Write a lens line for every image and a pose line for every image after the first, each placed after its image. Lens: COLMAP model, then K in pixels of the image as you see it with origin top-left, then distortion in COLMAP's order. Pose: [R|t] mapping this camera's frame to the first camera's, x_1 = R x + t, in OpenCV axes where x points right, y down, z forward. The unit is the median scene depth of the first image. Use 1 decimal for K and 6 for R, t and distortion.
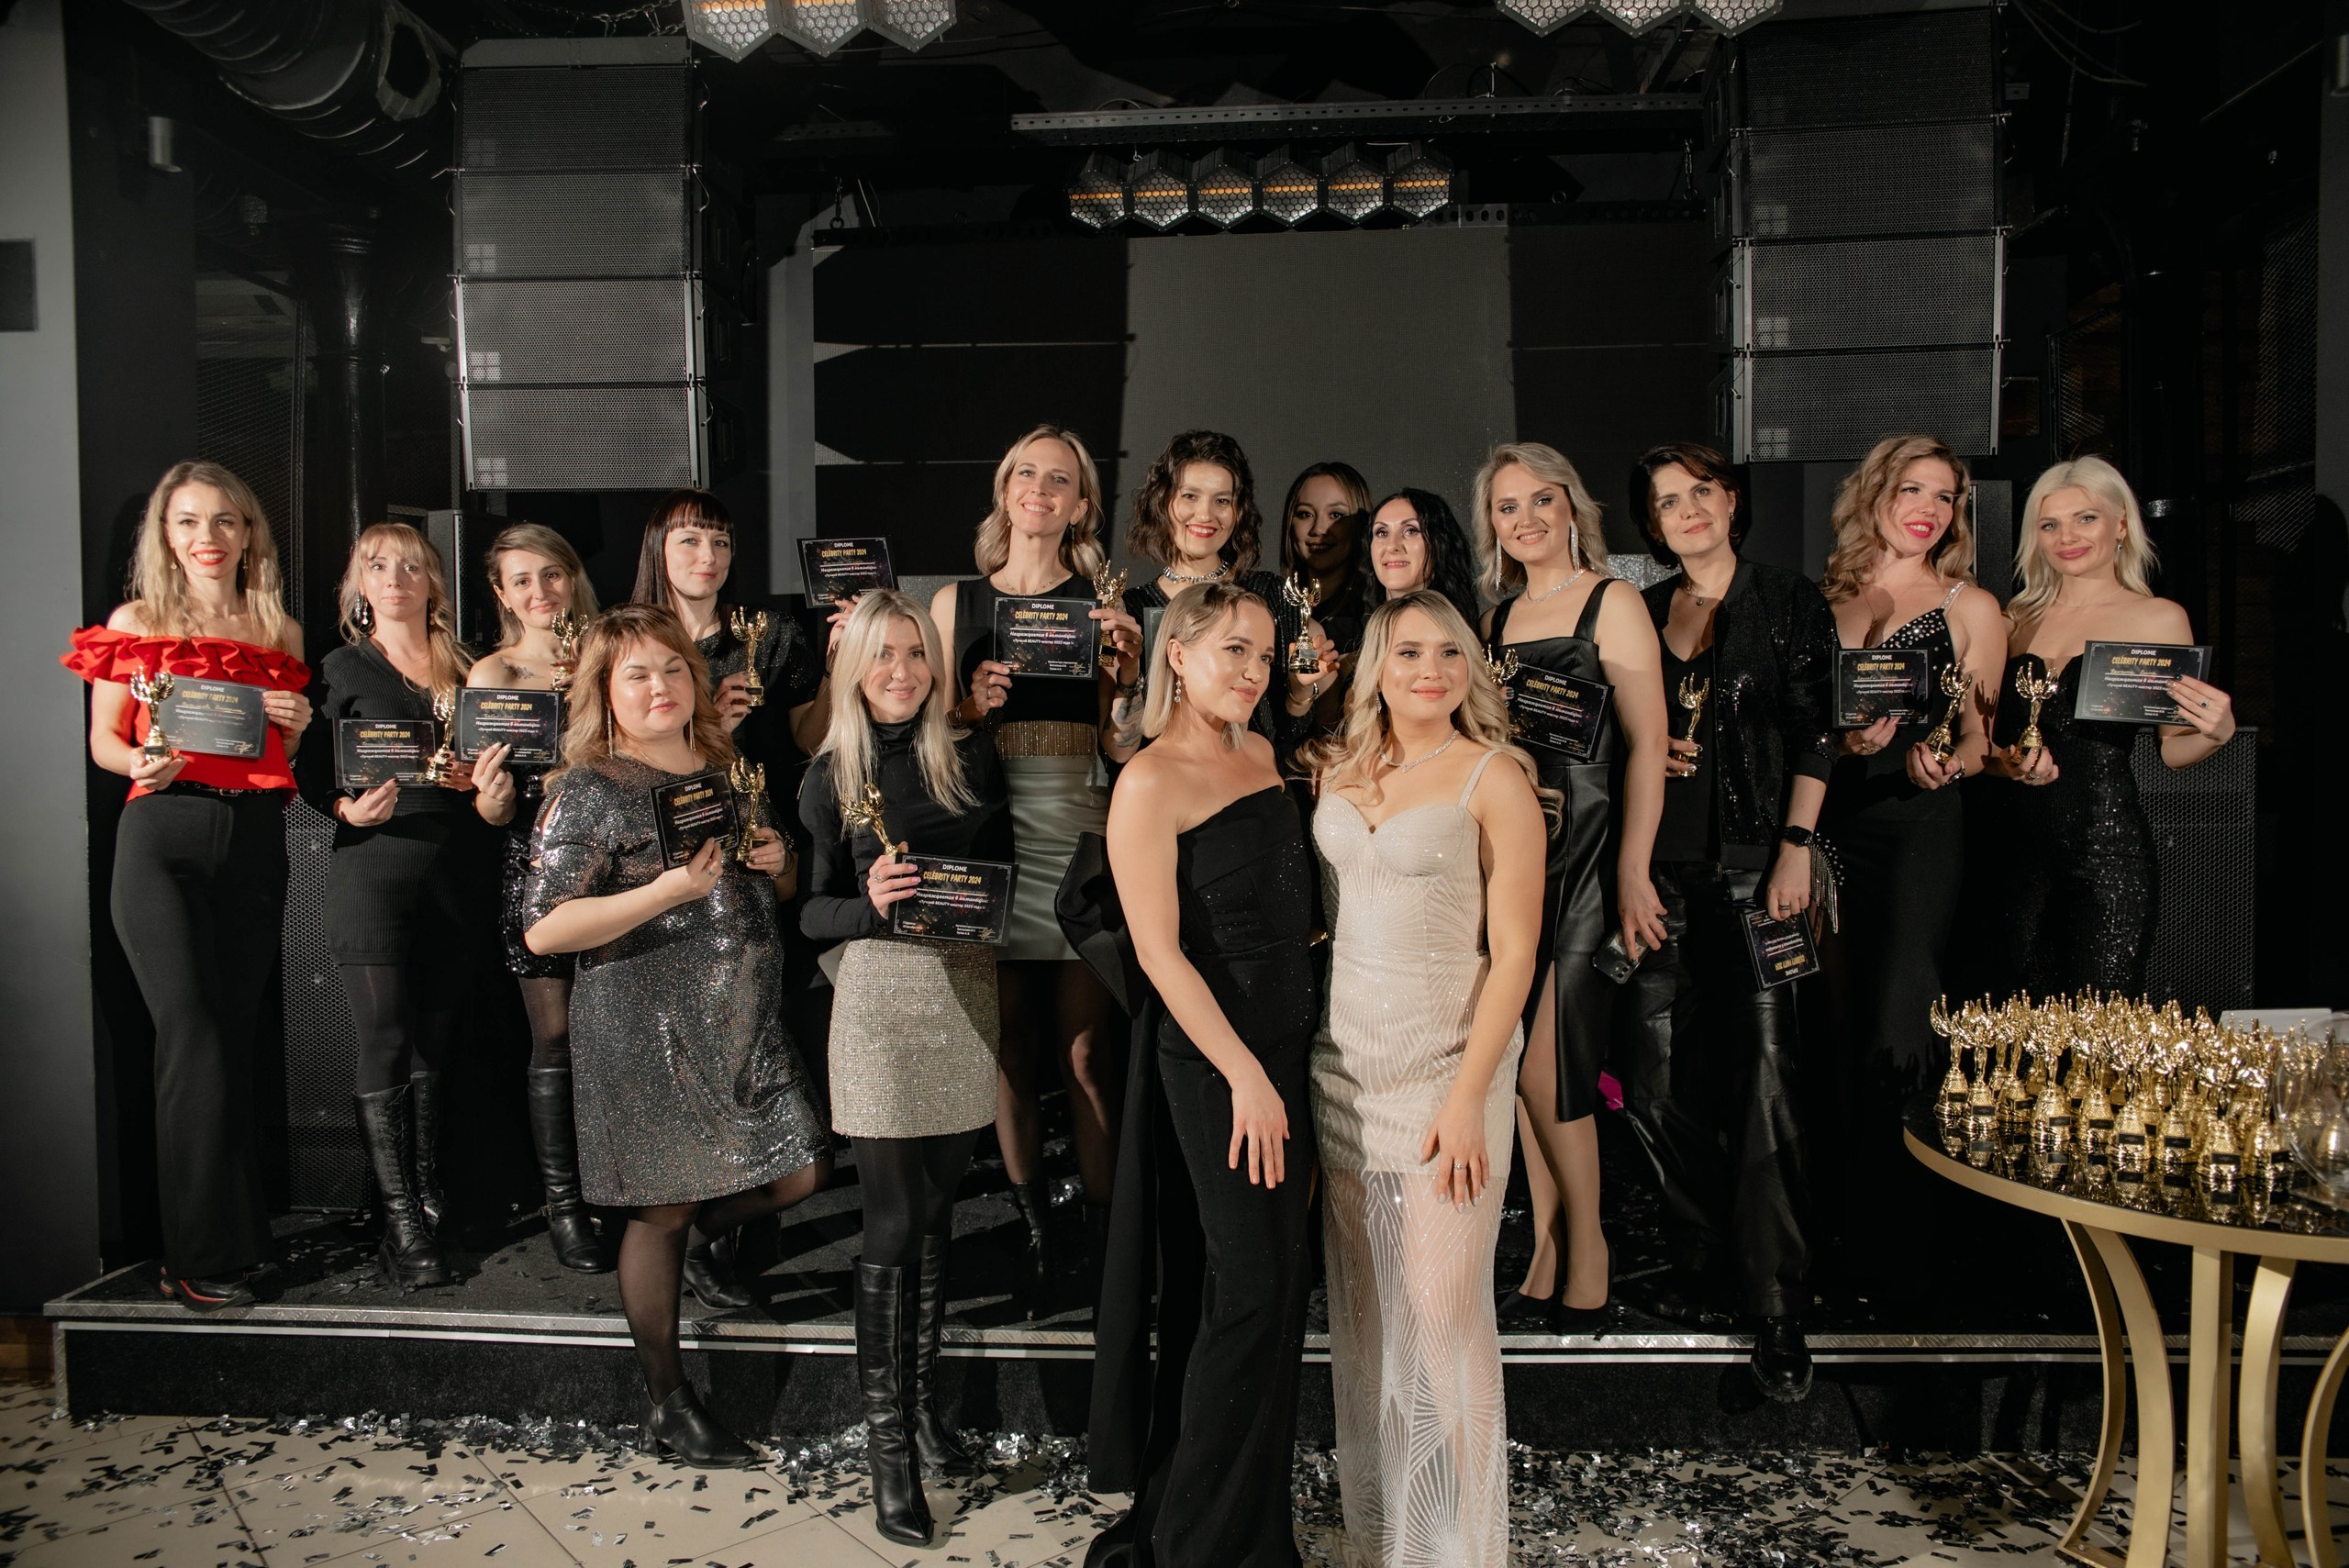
lens RADIAL K [[1590.8, 0, 1175.1], [0, 1590.8, 776.8], [0, 0, 1]] dist [-0.107682, 0.092156]
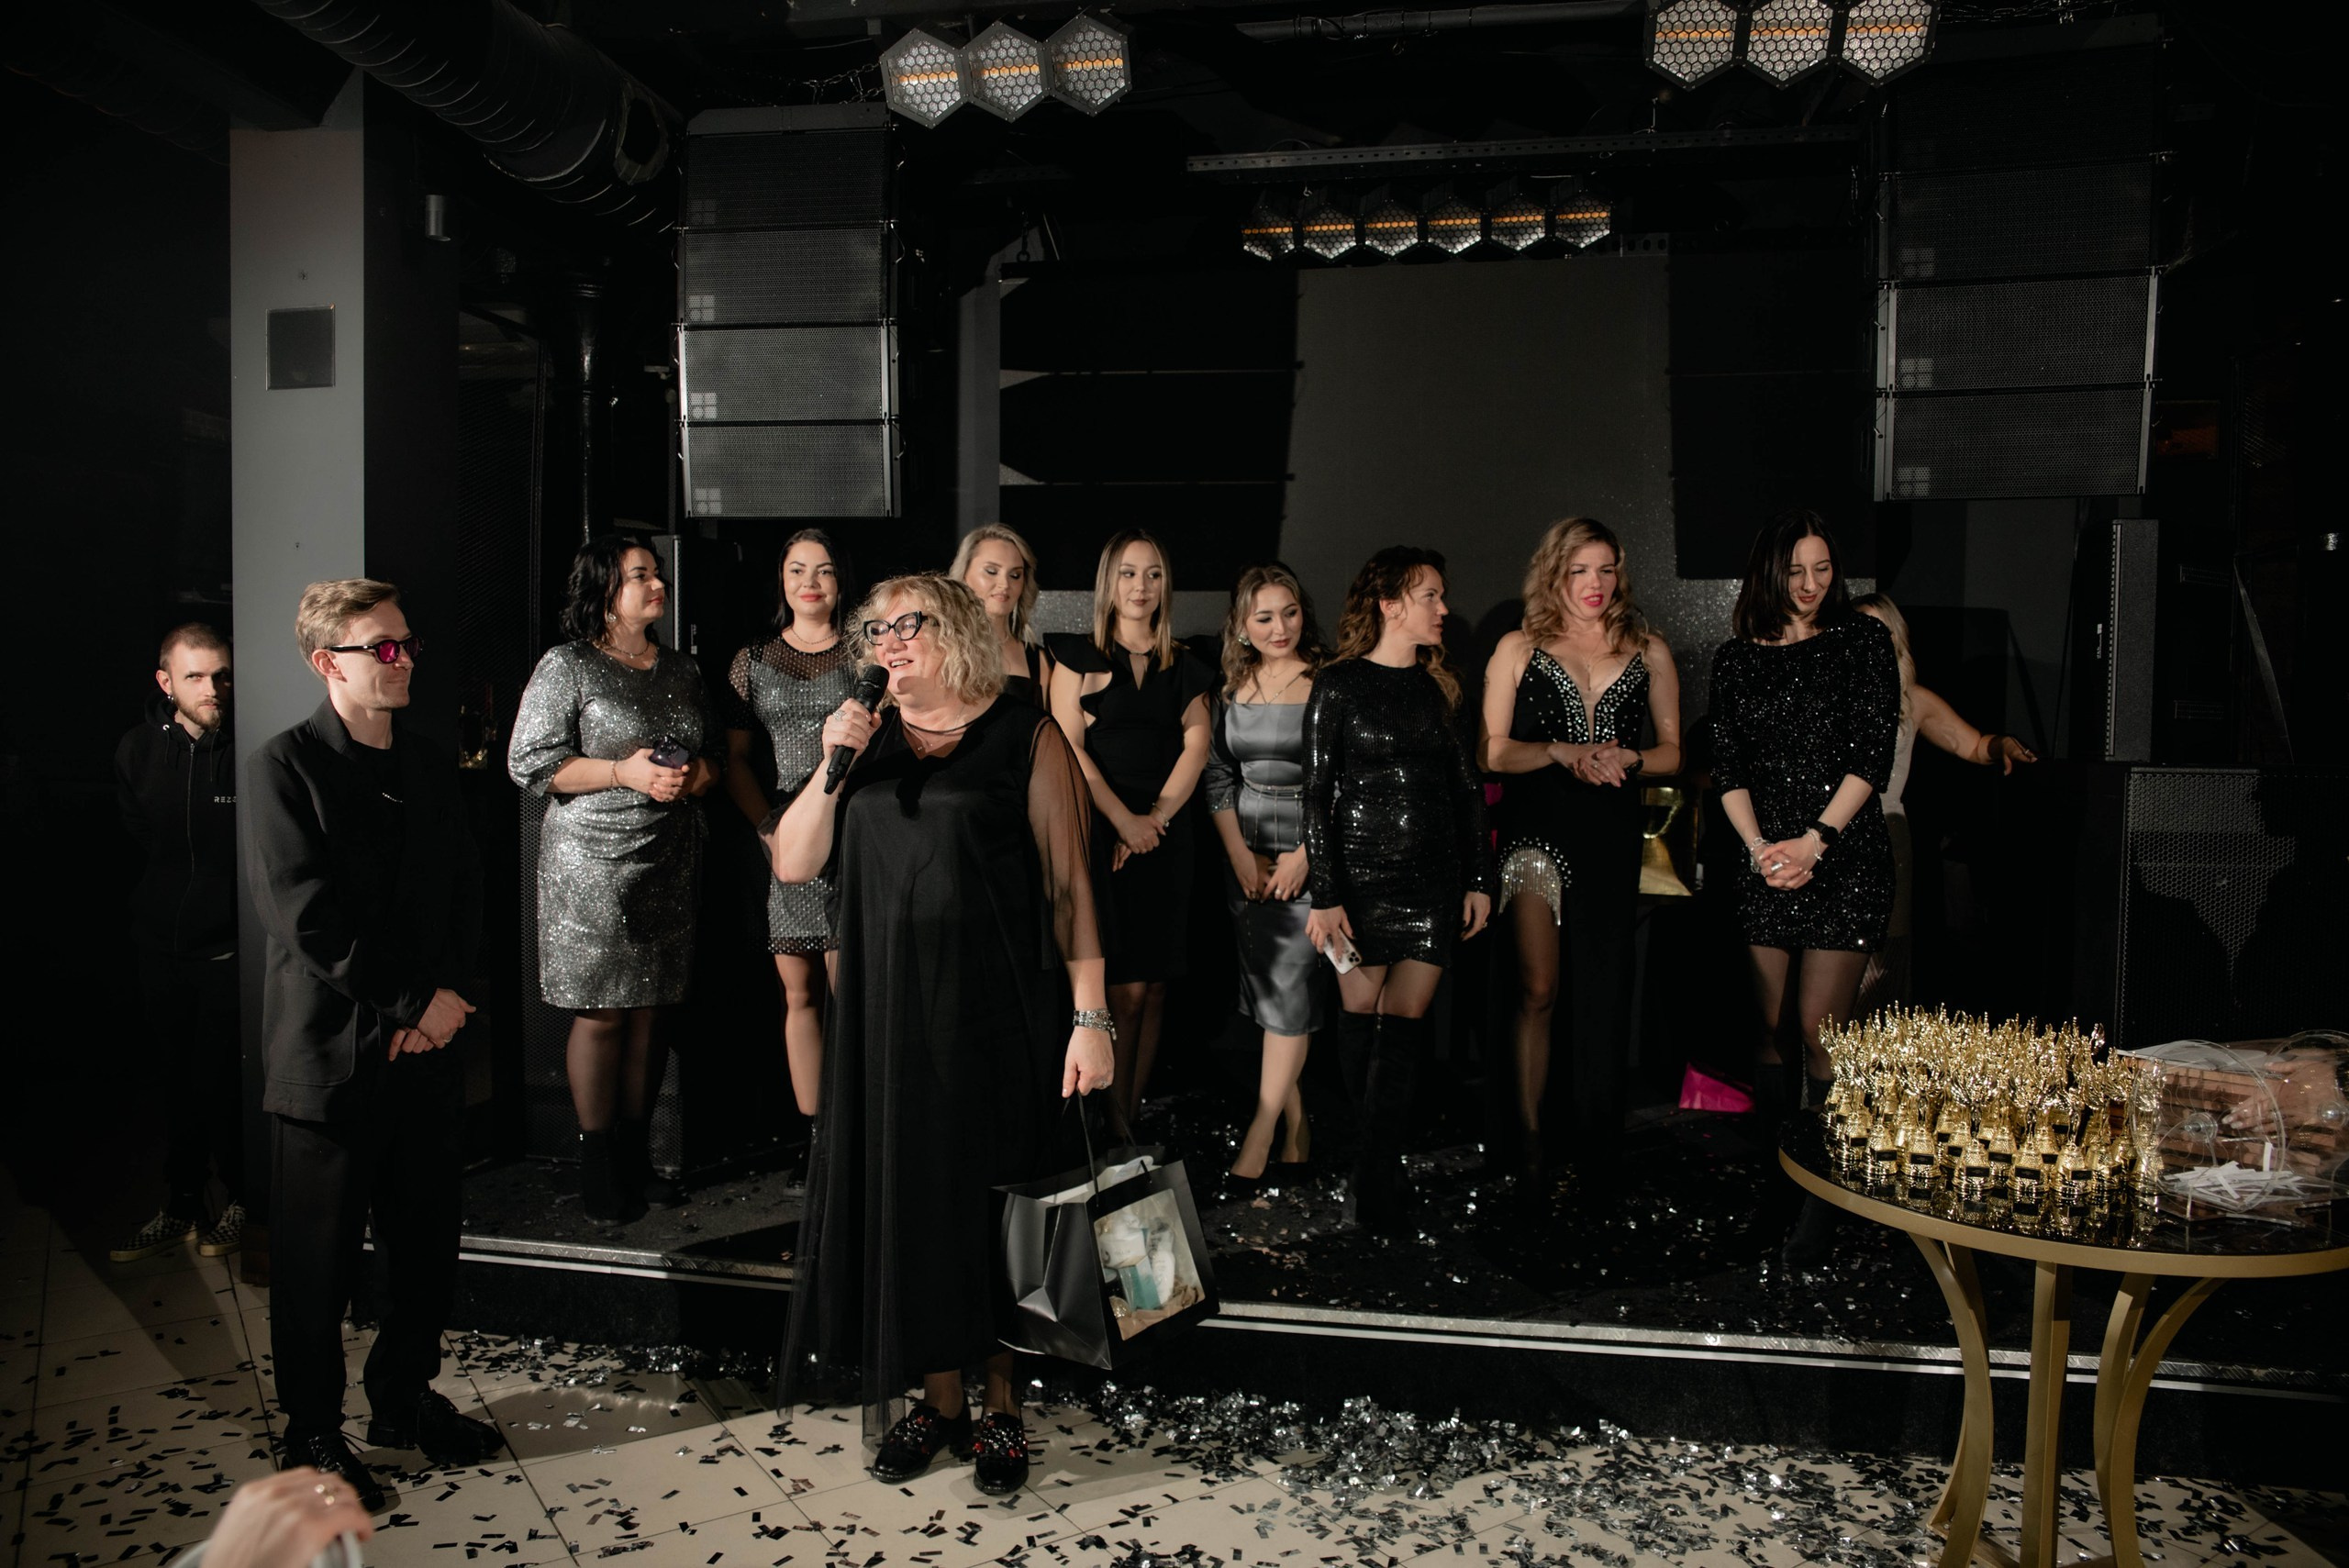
lens RADIAL K [[1584.2, 0, 1171.7], [0, 1584.2, 794.1], [0, 0, 1]] dist [-0.107267, 0.092145]
pose [[0.993023, 0.023731, -0.115512, 0.021046], [-0.021631, 0.999578, 0.019397, -0.017333], [0.115924, -0.016763, 0.993117, -0.066993]]
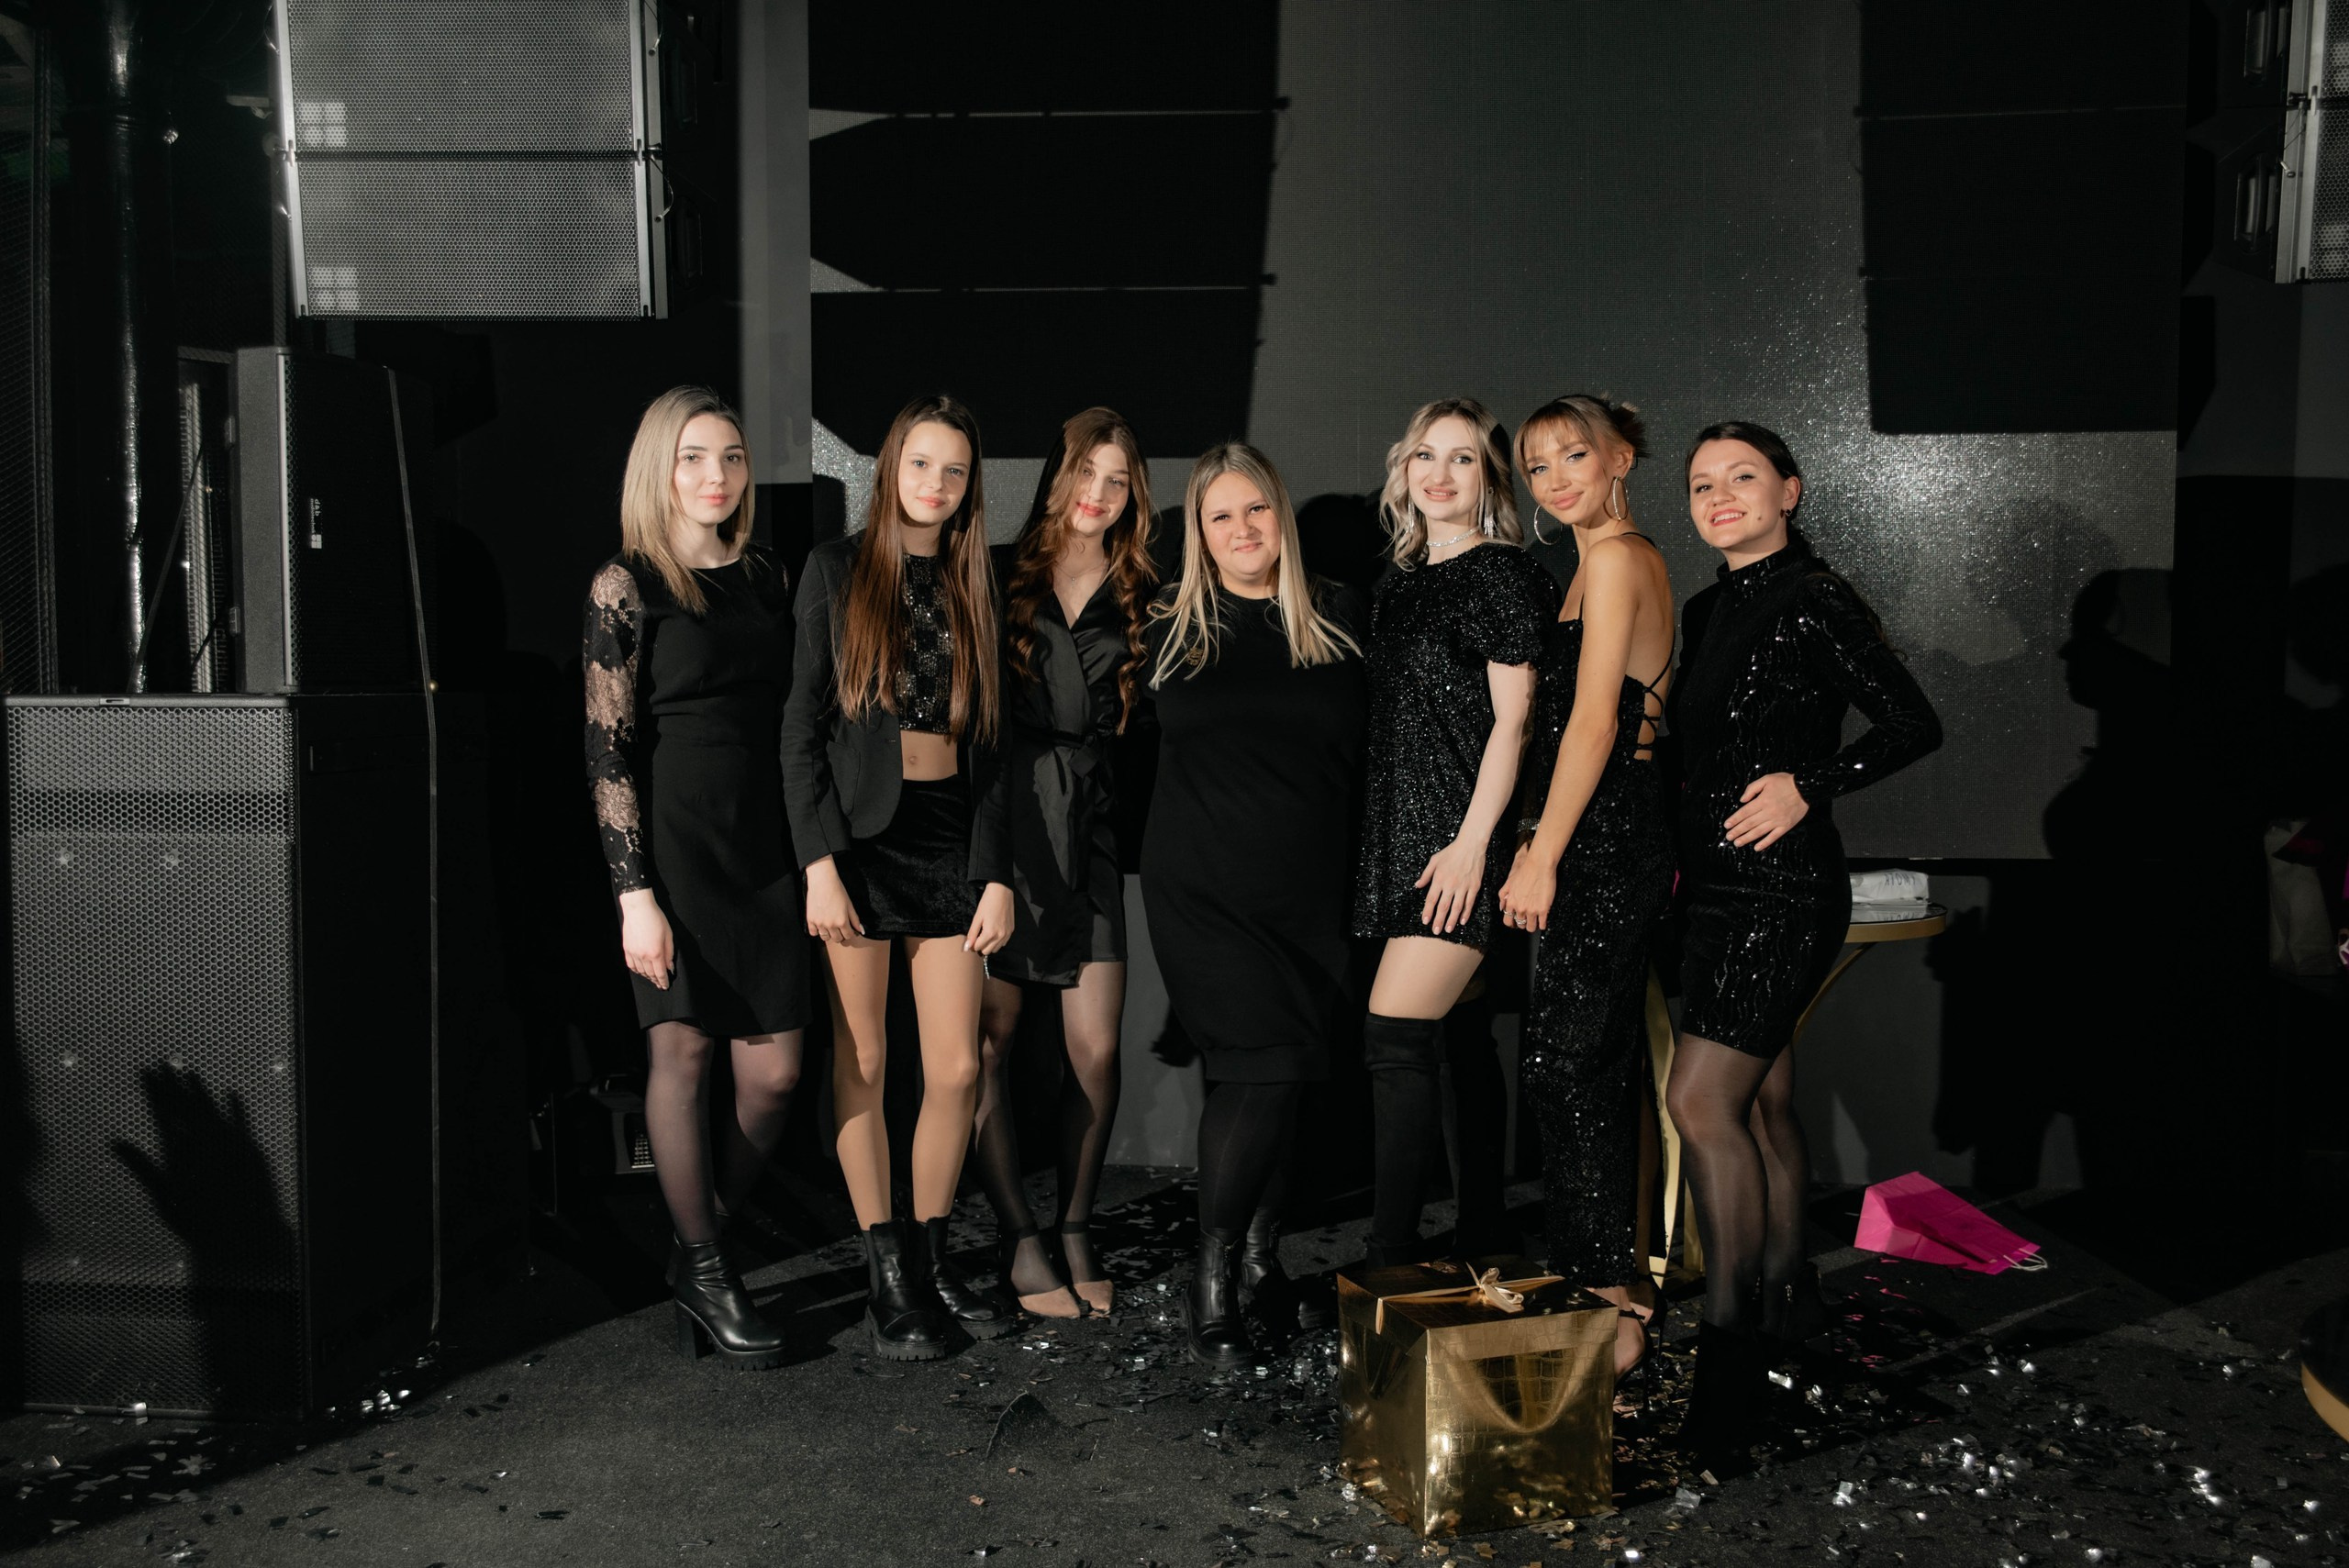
lens RADIAL K [[2140.6, 0, 1157.3], [0, 2140.6, 796.4], [0, 0, 1]] dist [-0.057921, 0.101642]
pose [[0.999055, 0.012668, -0.041583, -0.054607], [-0.011571, 0.999582, 0.026498, -0.010339], [0.041901, -0.025992, 0.998784, 0.120944]]
